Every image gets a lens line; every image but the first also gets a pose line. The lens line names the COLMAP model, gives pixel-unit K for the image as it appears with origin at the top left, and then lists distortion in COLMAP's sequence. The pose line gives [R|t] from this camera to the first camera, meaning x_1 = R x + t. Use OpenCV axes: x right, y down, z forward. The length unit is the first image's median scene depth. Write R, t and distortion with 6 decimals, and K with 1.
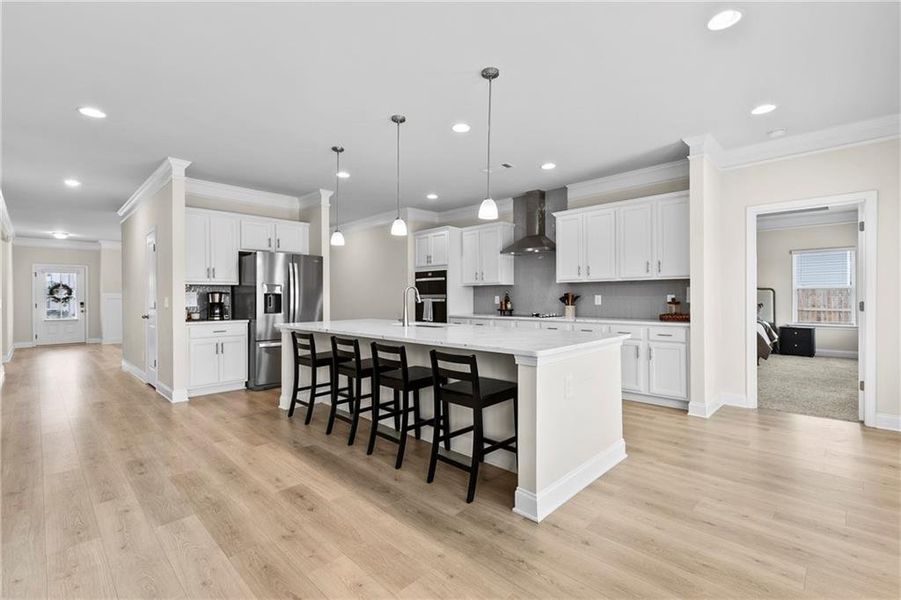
lens RADIAL K [[409.4, 0, 459.3], [0, 409.4, 295.3], [0, 0, 1]] dist [0.005006, -0.001227]
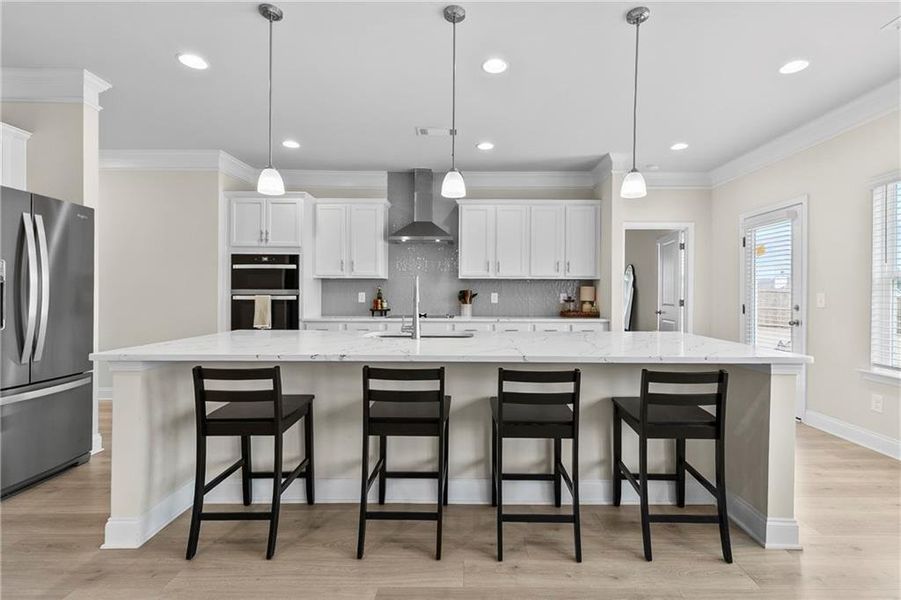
lens RADIAL K [[409.4, 0, 469.1], [0, 409.4, 296.5], [0, 0, 1]] dist [0.005006, -0.001227]
pose [[0.710243, 0.003266, 0.703949, -0.378179], [-0.010590, 0.999926, 0.006046, 0.003304], [-0.703876, -0.011749, 0.710225, 0.349536]]
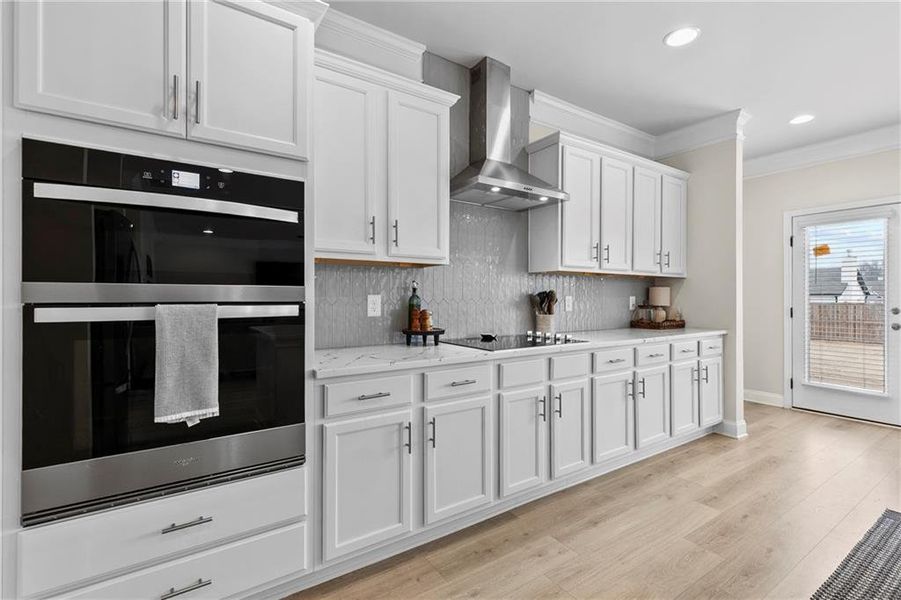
lens RADIAL K [[409.4, 0, 450.8], [0, 409.4, 296.7], [0, 0, 1]] dist [0.005006, -0.001227]
pose [[0.210171, 0.005683, 0.977648, -0.290701], [-0.008346, 0.999957, -0.004019, 0.005445], [-0.977629, -0.007314, 0.210210, 1.027014]]
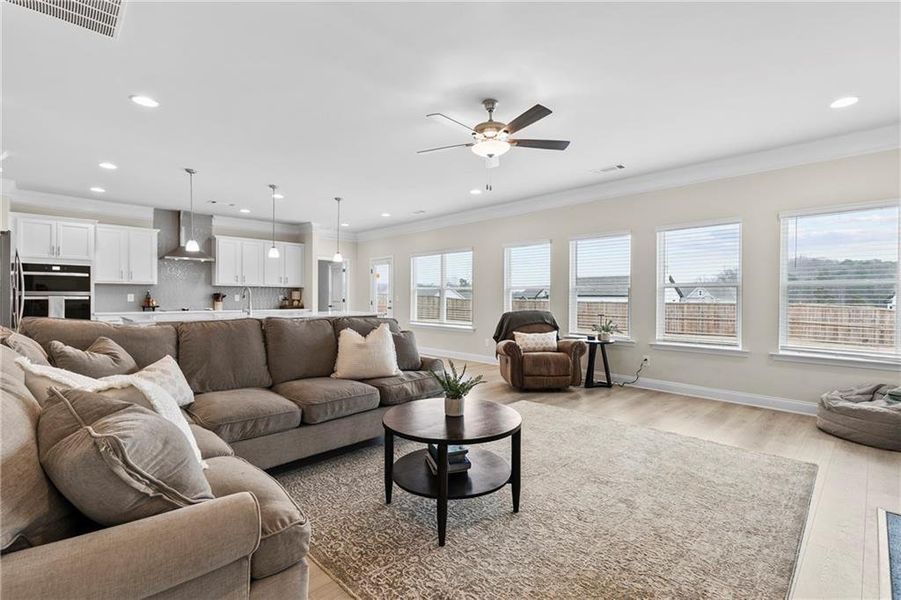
lens RADIAL K [[409.4, 0, 459.3], [0, 409.4, 297.9], [0, 0, 1]] dist [0.005006, -0.001227]
pose [[0.001739, 0.004215, 0.999990, -1.168973], [-0.008550, 0.999955, -0.004200, 0.010747], [-0.999962, -0.008543, 0.001775, 0.165702]]
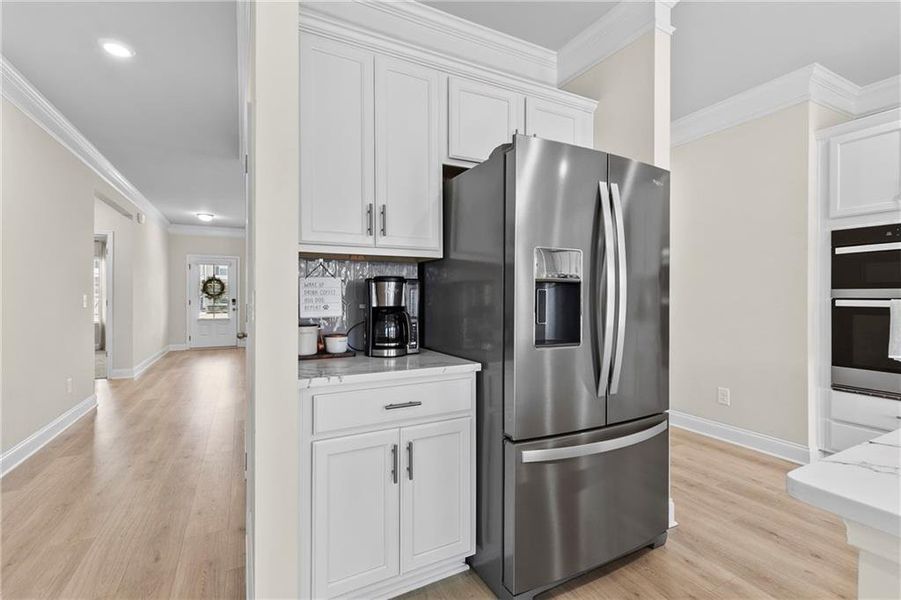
lens RADIAL K [[409.4, 0, 456.7], [0, 409.4, 292.3], [0, 0, 1]] dist [0.005006, -0.001227]
pose [[0.948950, 0.003502, -0.315409, -0.410819], [-0.004429, 0.999988, -0.002223, 0.005727], [0.315397, 0.003506, 0.948953, 0.660383]]
